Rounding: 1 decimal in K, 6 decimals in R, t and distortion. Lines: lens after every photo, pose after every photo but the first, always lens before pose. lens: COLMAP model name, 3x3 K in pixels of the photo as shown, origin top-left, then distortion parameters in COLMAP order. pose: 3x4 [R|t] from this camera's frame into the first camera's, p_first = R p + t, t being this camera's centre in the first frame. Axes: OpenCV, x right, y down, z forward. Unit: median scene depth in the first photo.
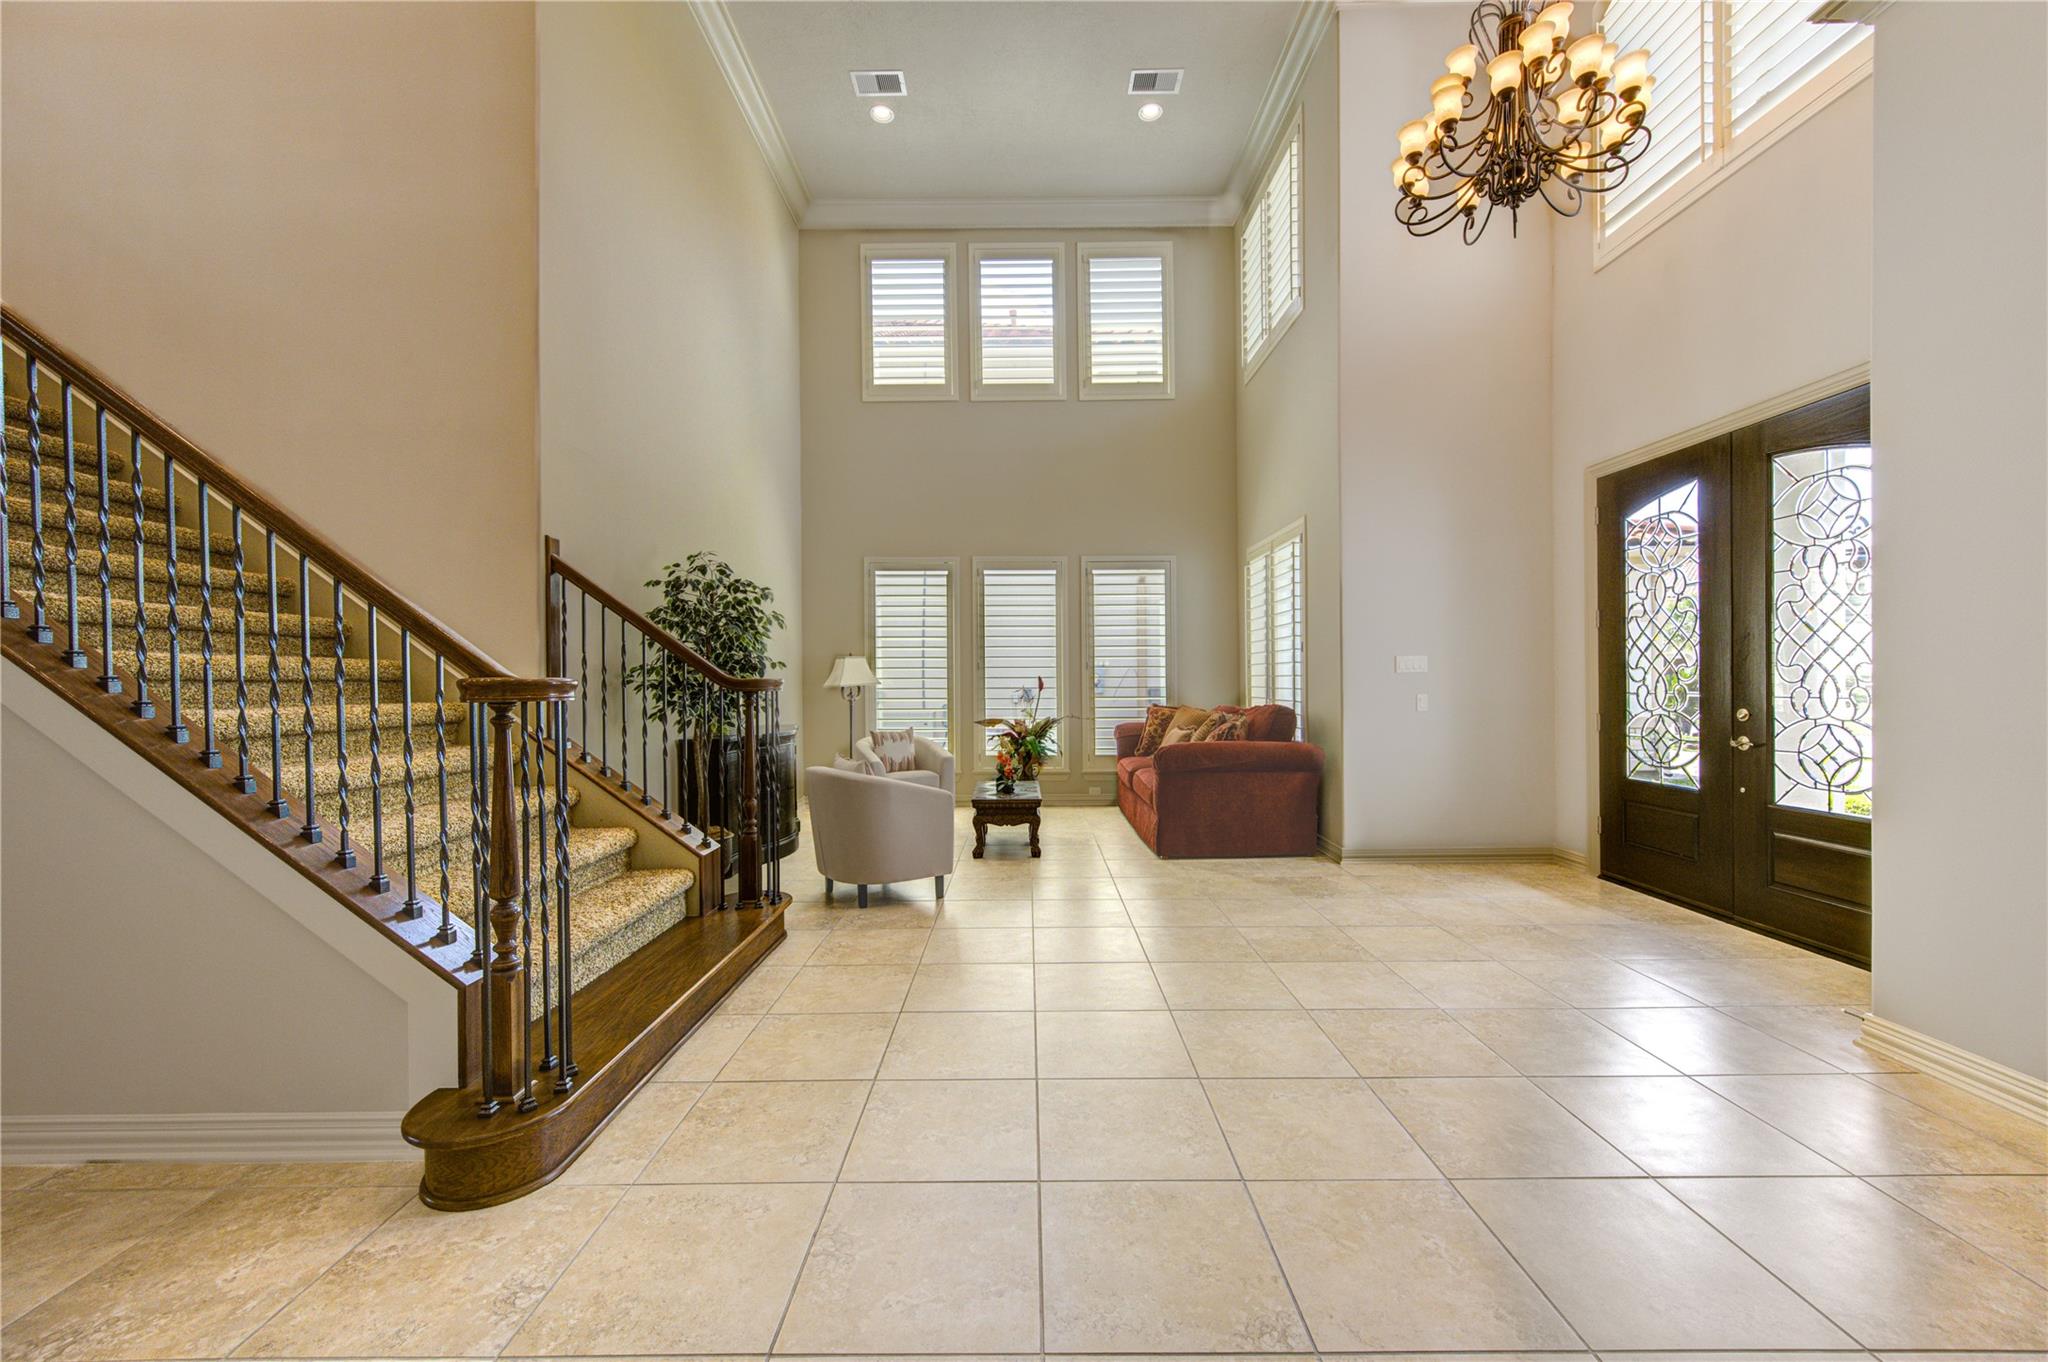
lens RADIAL K [[792.4, 0, 1024.0], [0, 792.4, 681.0], [0, 0, 1]] dist [0.007669, 0.000077]
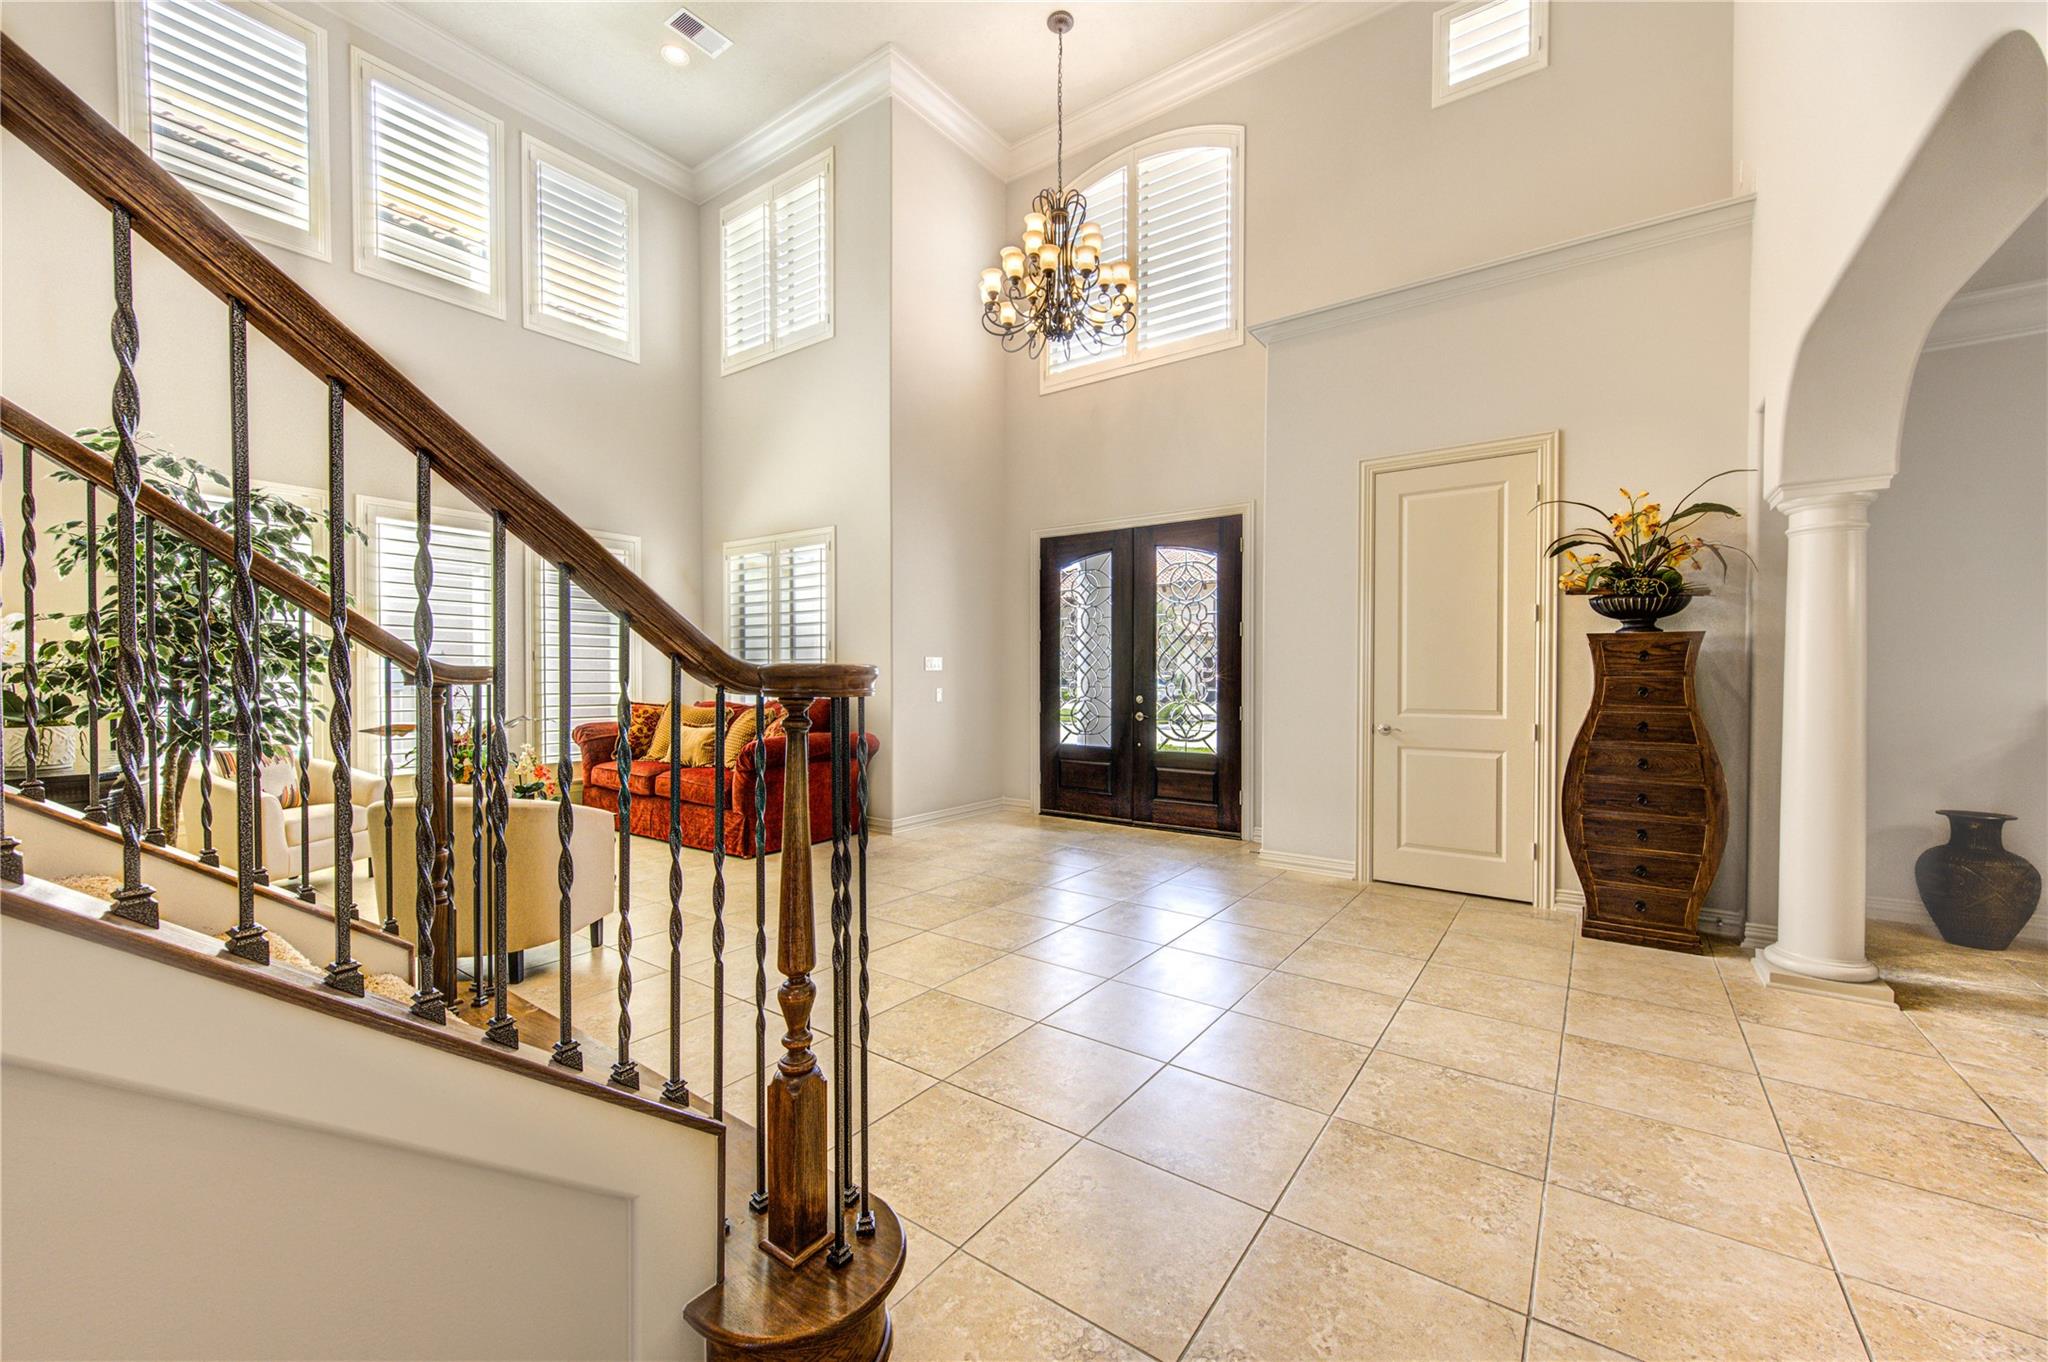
lens RADIAL K [[792.4, 0, 1024.0], [0, 792.4, 681.0], [0, 0, 1]] dist [0.007669, 0.000077]
pose [[0.585608, 0.005165, 0.810578, -0.483949], [-0.008105, 0.999967, -0.000516, 0.005212], [-0.810554, -0.006268, 0.585631, 0.183197]]
